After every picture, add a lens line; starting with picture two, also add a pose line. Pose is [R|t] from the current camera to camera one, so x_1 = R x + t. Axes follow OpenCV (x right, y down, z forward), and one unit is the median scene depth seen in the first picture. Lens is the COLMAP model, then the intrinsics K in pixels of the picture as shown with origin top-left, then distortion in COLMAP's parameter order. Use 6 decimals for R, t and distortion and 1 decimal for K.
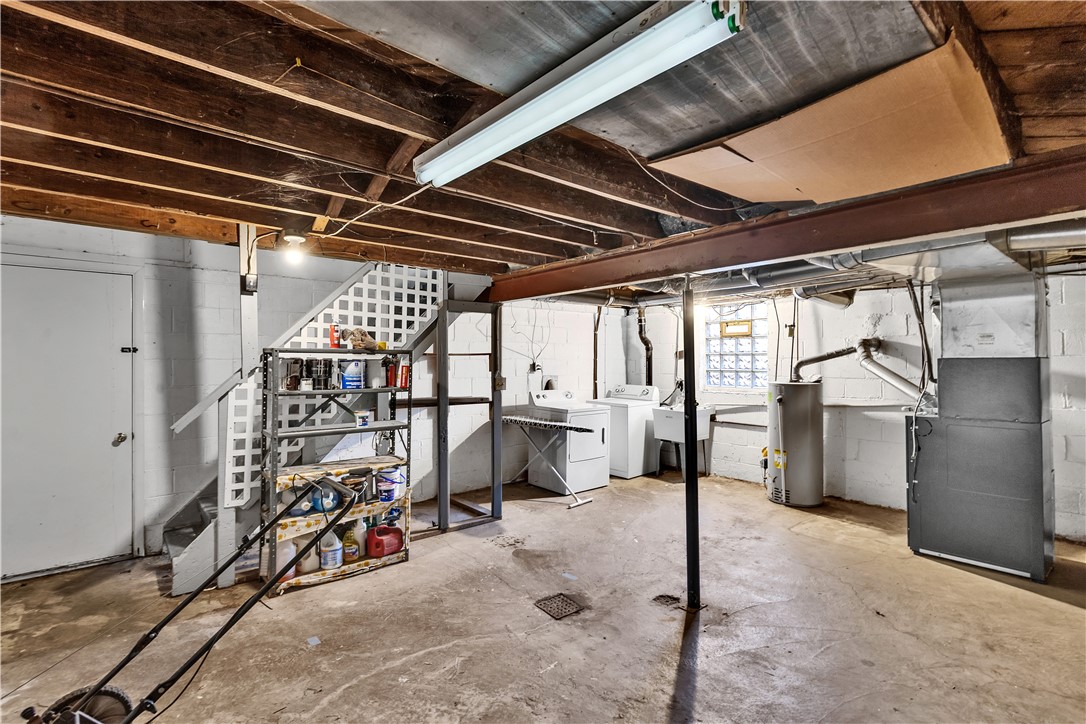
lens RADIAL K [[510.6, 0, 537.6], [0, 510.6, 362.8], [0, 0, 1]] dist [0.000967, 0.000004]
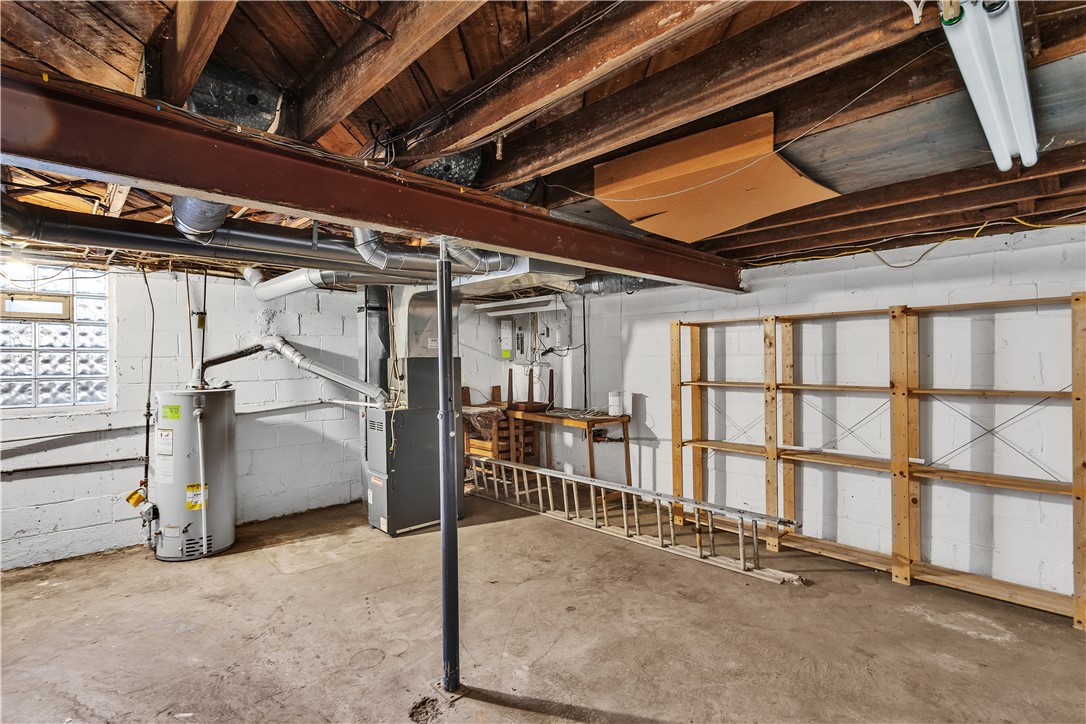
lens RADIAL K [[510.6, 0, 537.6], [0, 510.6, 359.9], [0, 0, 1]] dist [0.000967, 0.000004]
pose [[-0.047035, 0.004654, 0.998882, -0.293522], [0.009669, 0.999944, -0.004204, 0.003361], [-0.998846, 0.009461, -0.047077, 0.599762]]
